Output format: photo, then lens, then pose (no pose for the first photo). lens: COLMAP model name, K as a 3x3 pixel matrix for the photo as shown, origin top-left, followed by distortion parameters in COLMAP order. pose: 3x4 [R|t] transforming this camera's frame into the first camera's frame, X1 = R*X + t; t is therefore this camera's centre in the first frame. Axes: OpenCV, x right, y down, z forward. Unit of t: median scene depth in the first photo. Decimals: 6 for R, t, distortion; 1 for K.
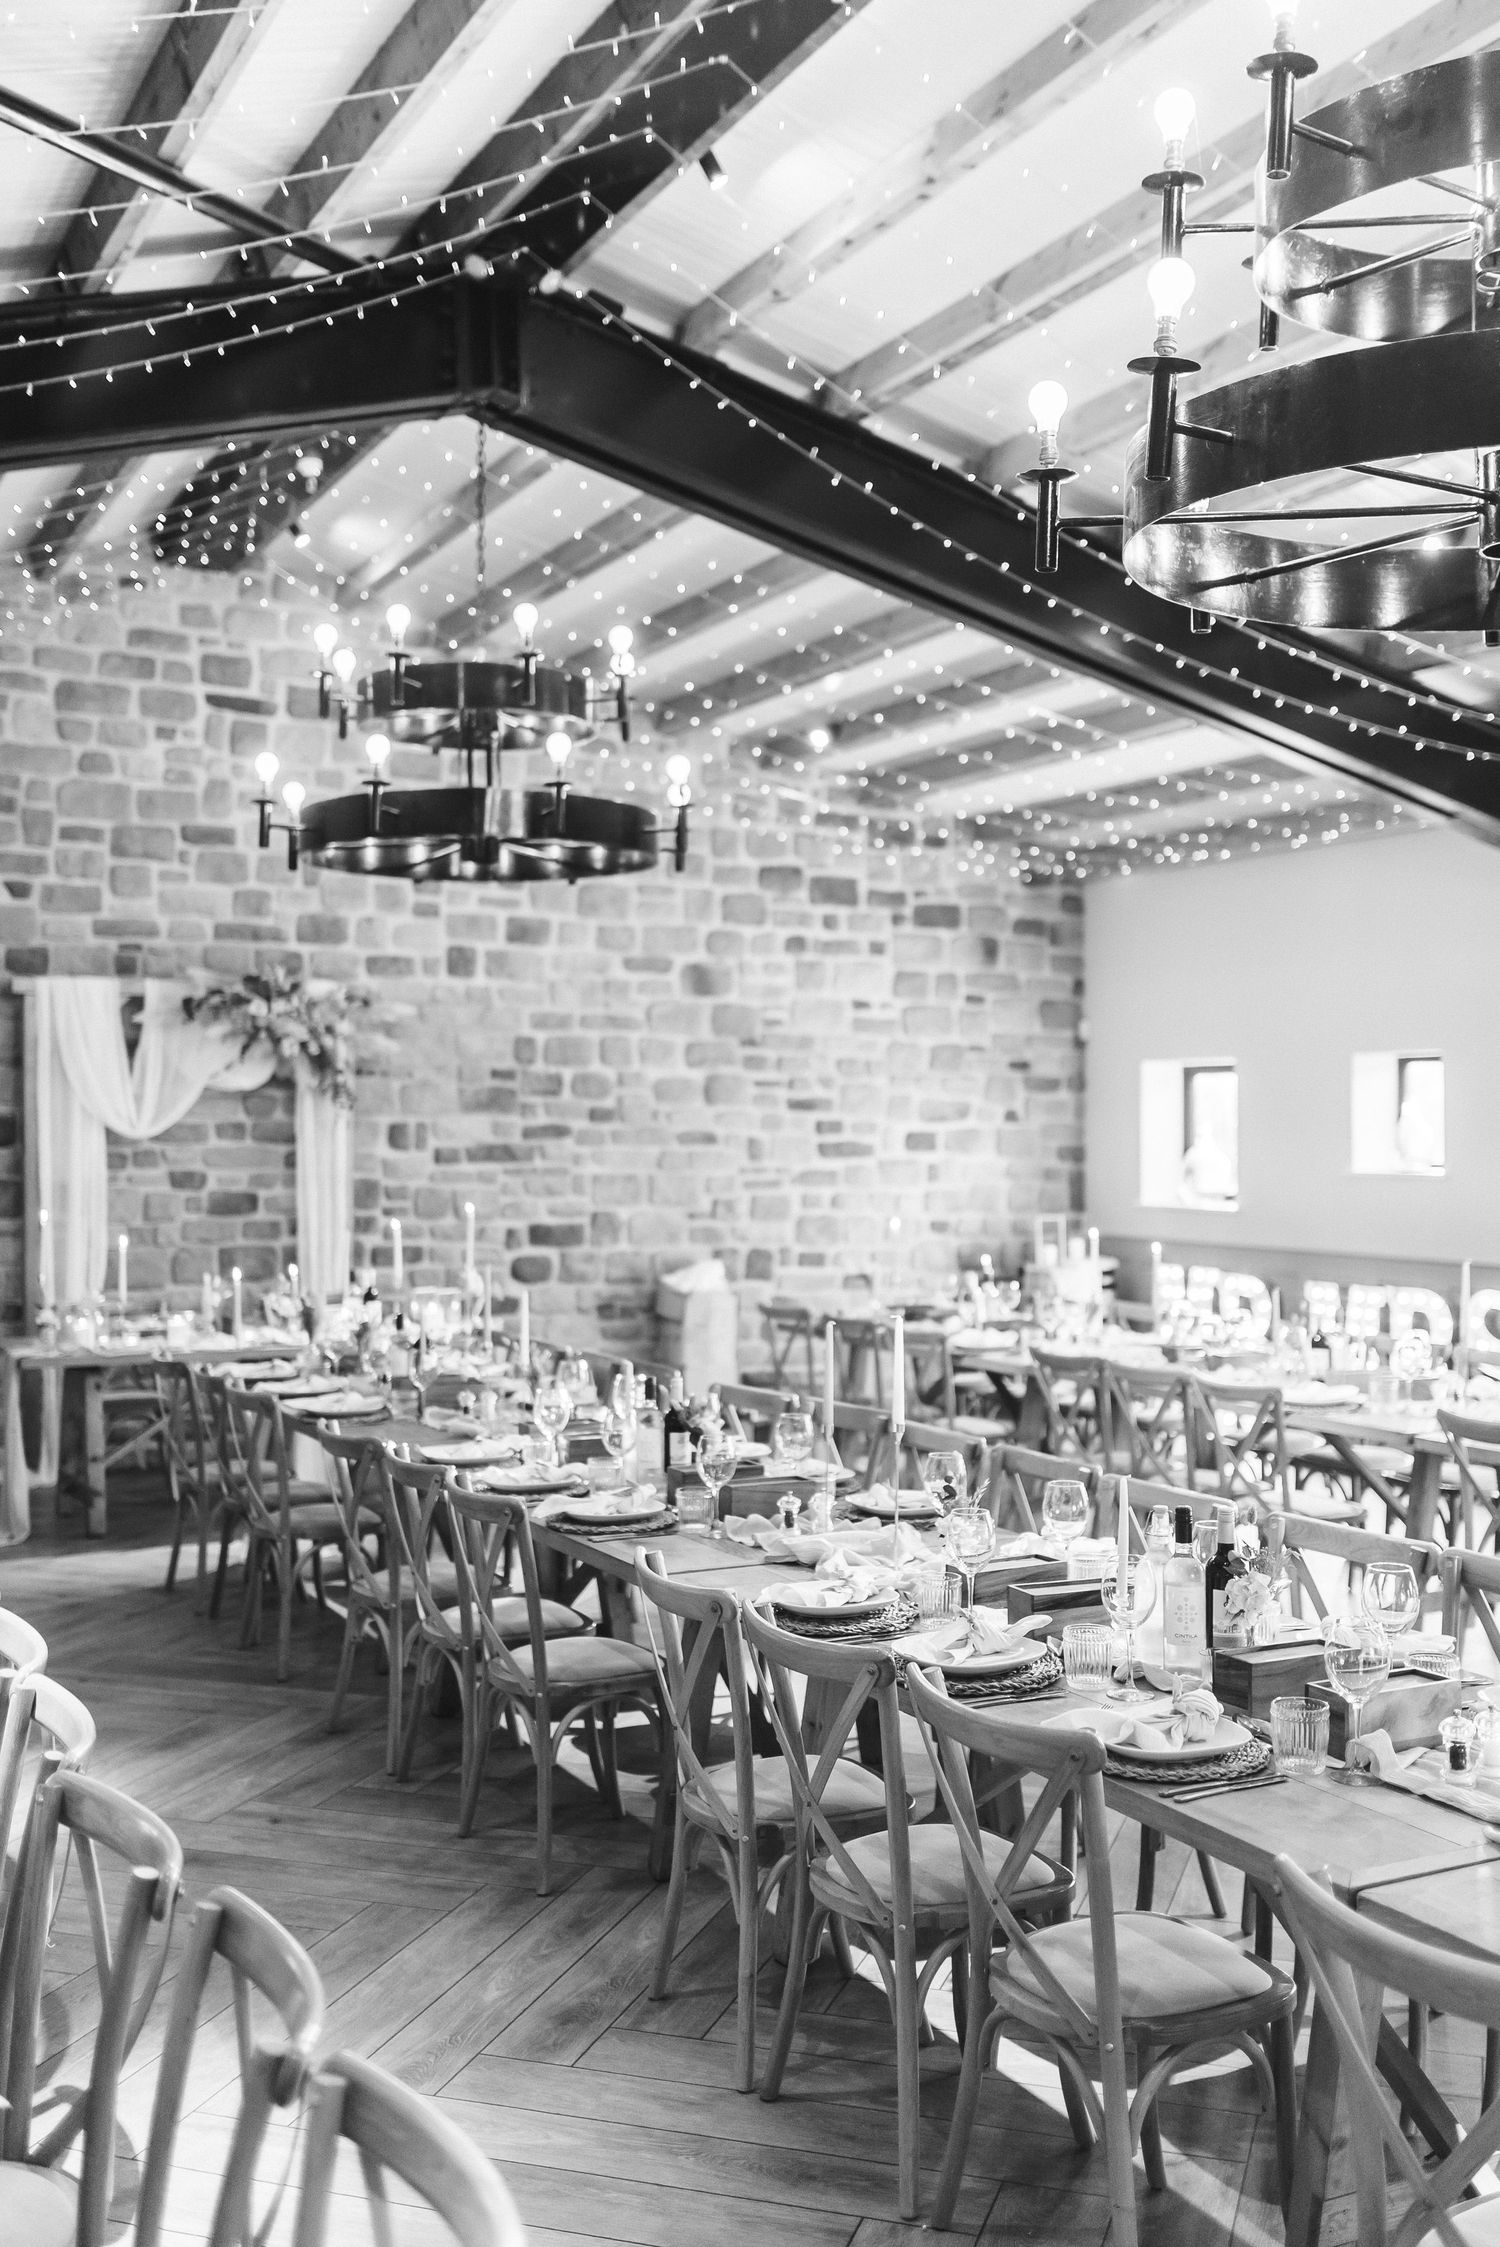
lens RADIAL K [[2258.4, 0, 750.0], [0, 2258.4, 1123.5], [0, 0, 1]] dist [-0.004545, -0.010366]
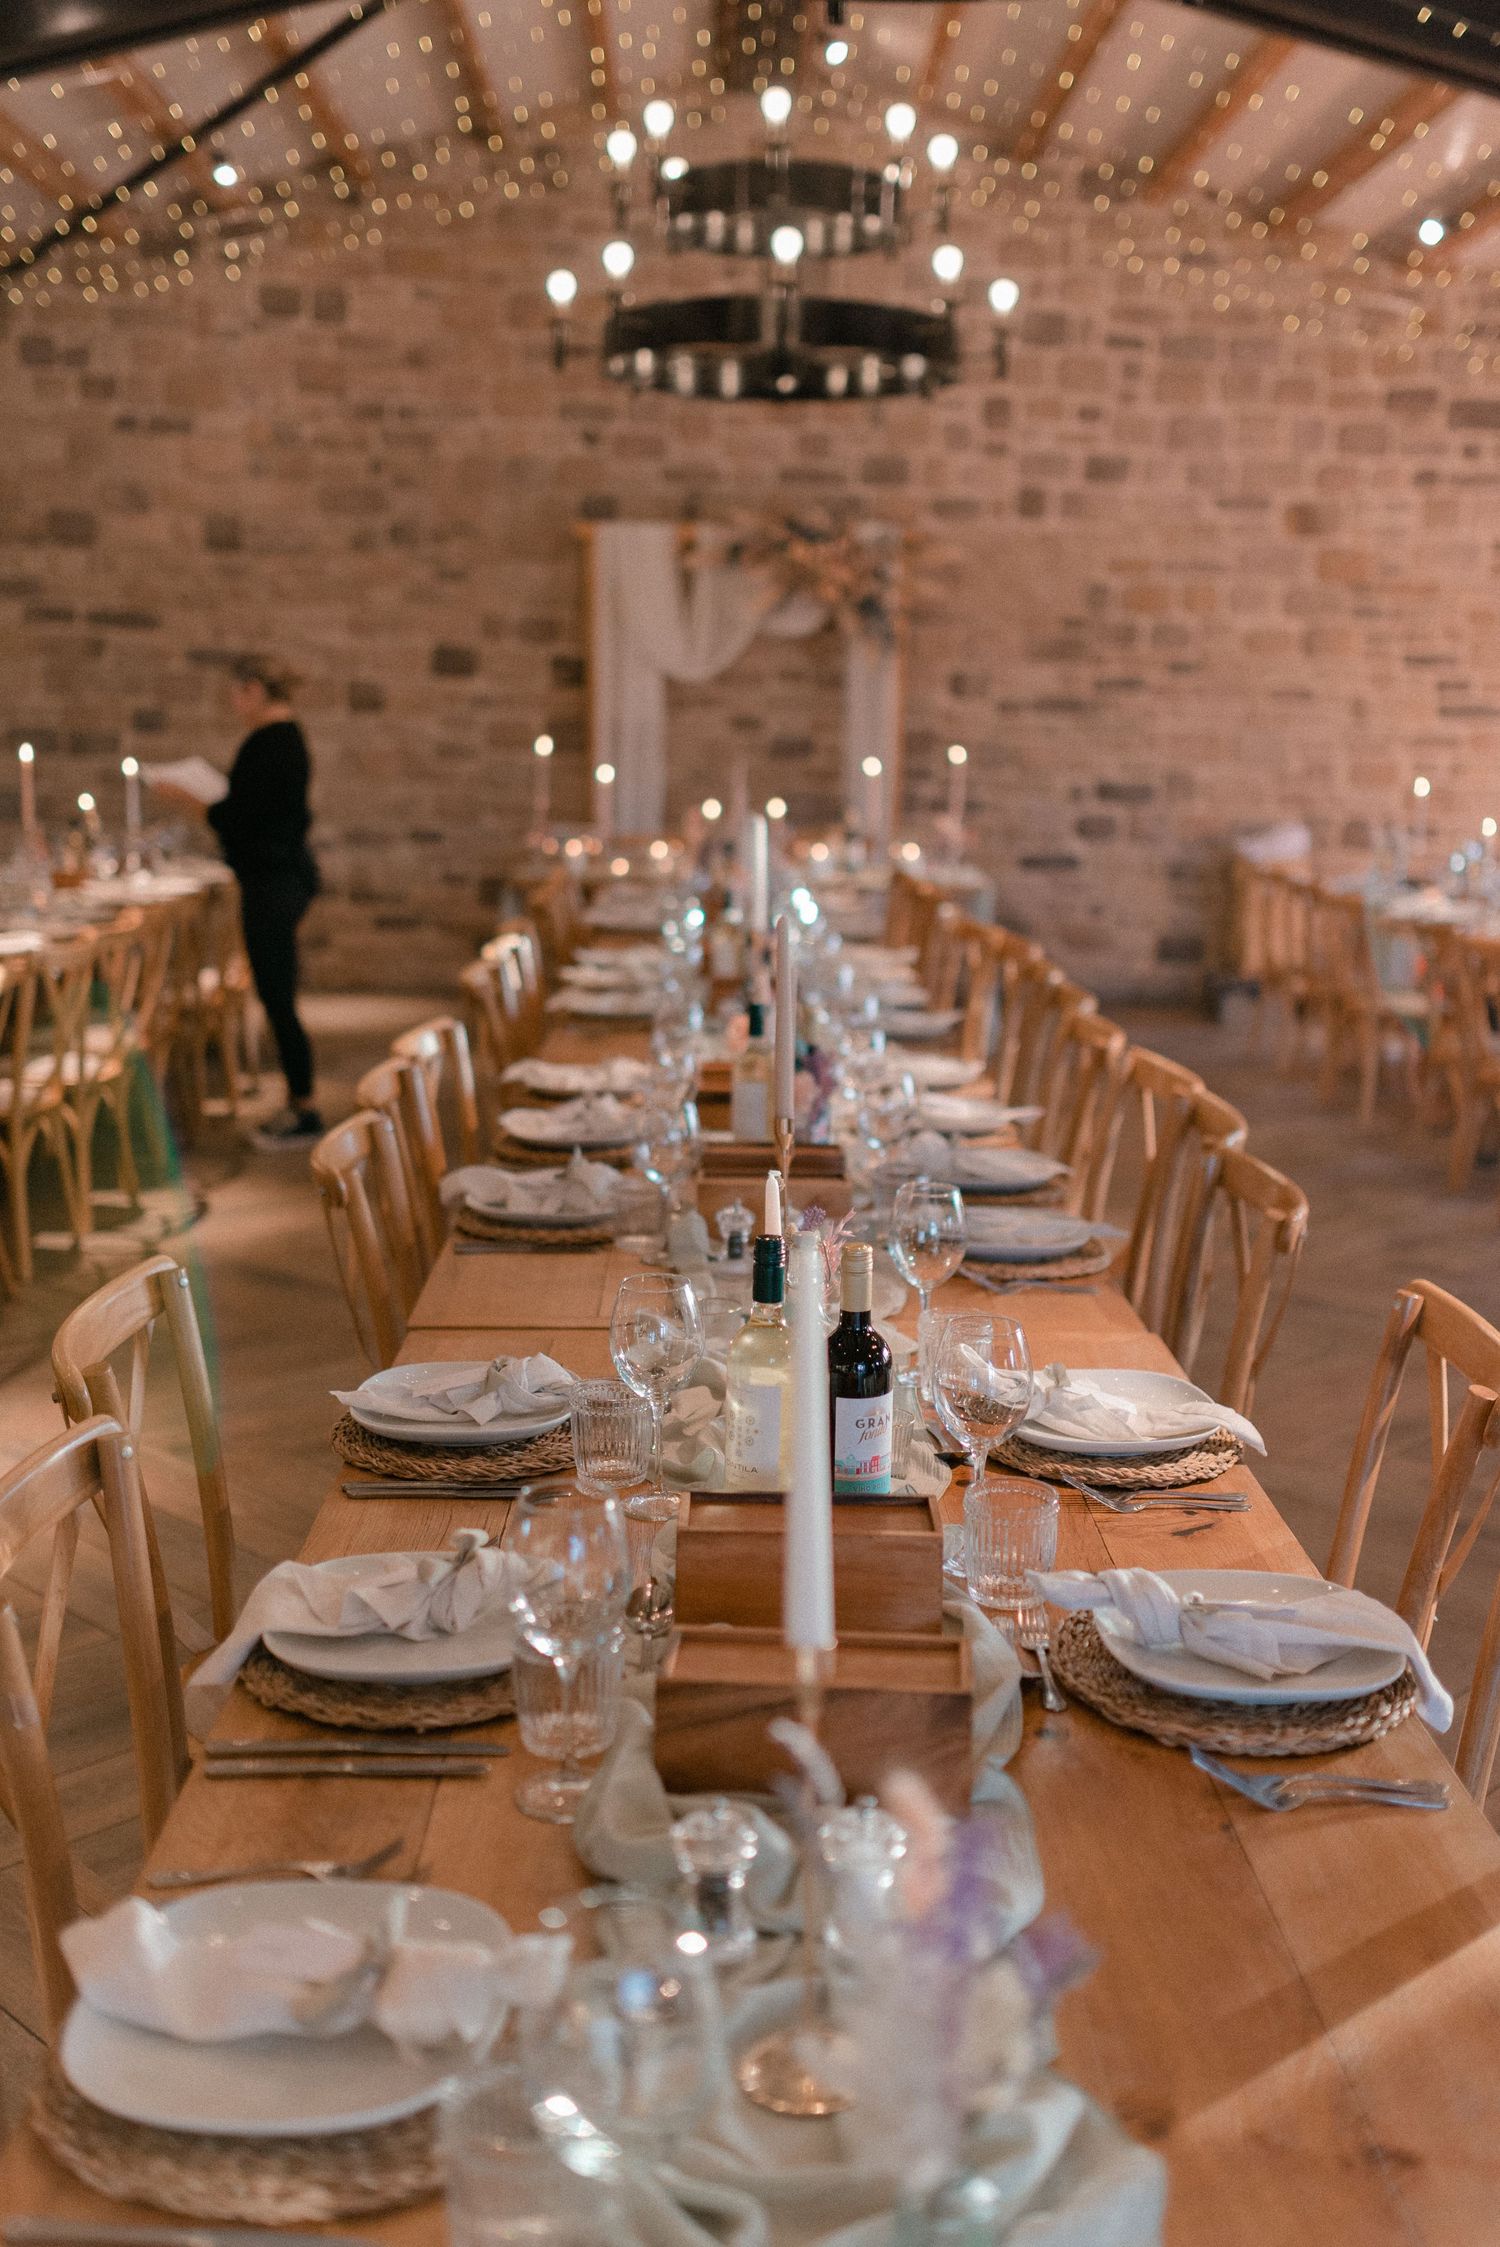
lens RADIAL K [[2258.4, 0, 750.0], [0, 2258.4, 1123.5], [0, 0, 1]] dist [-0.004545, -0.010366]
pose [[0.893310, 0.096793, -0.438895, 0.211180], [-0.018129, 0.983500, 0.180000, 0.017576], [0.449076, -0.152839, 0.880324, 0.053248]]
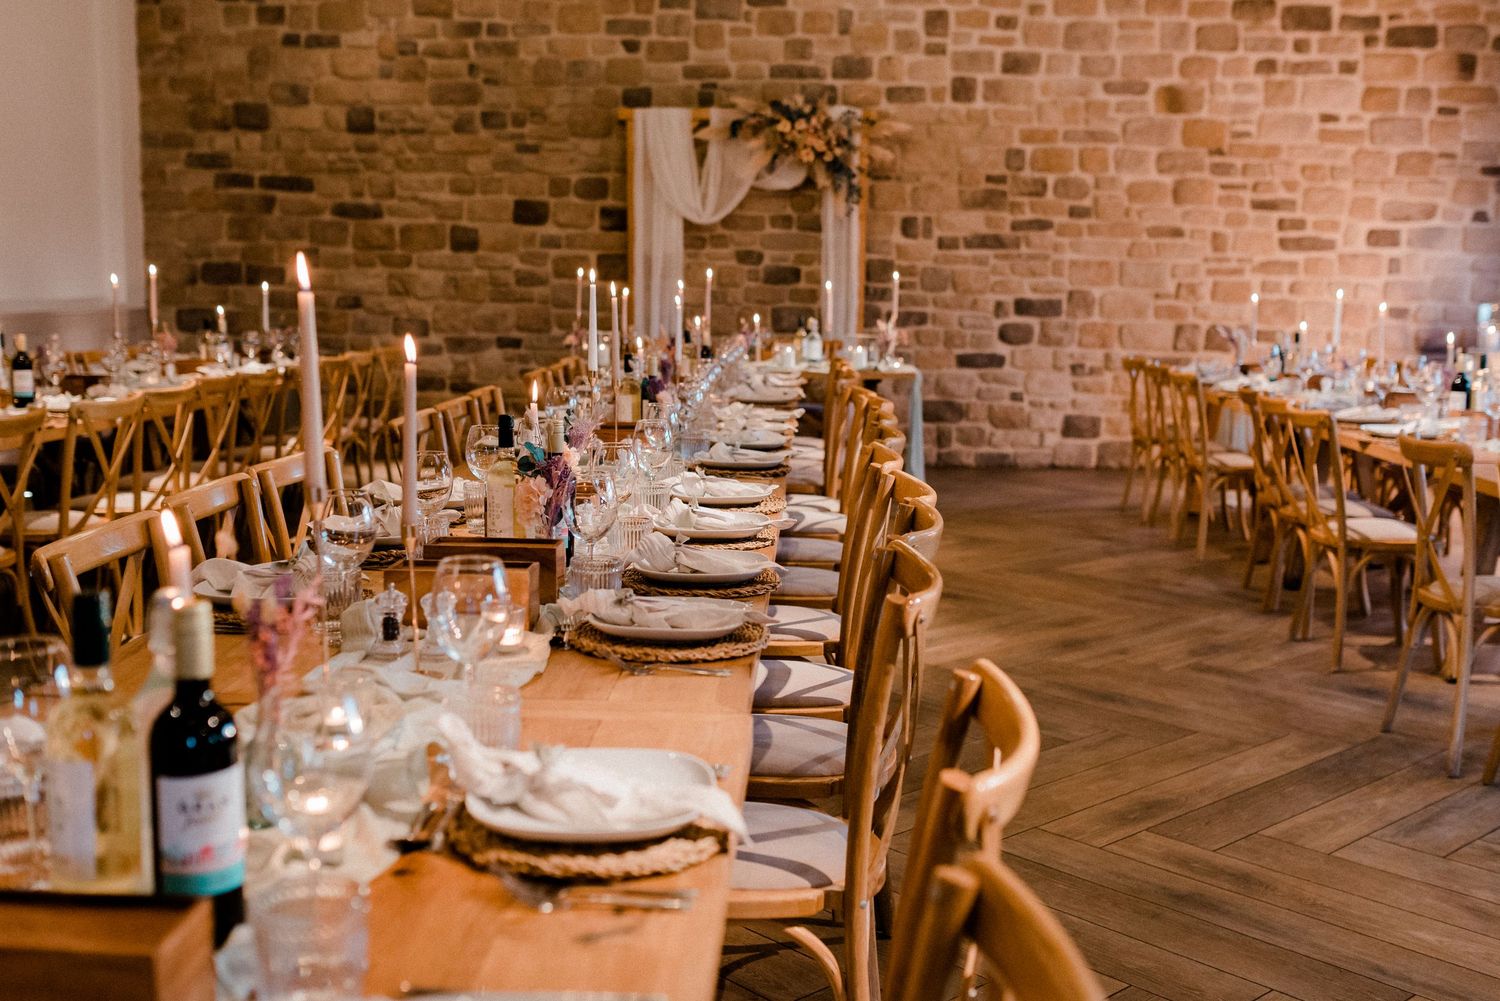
lens RADIAL K [[1606.2, 0, 745.3], [0, 1606.2, 478.5], [0, 0, 1]] dist [0.001478, -0.012078]
pose [[0.865586, 0.072207, -0.495527, 0.228465], [-0.011904, 0.992237, 0.123792, 0.035149], [0.500618, -0.101254, 0.859726, 0.132458]]
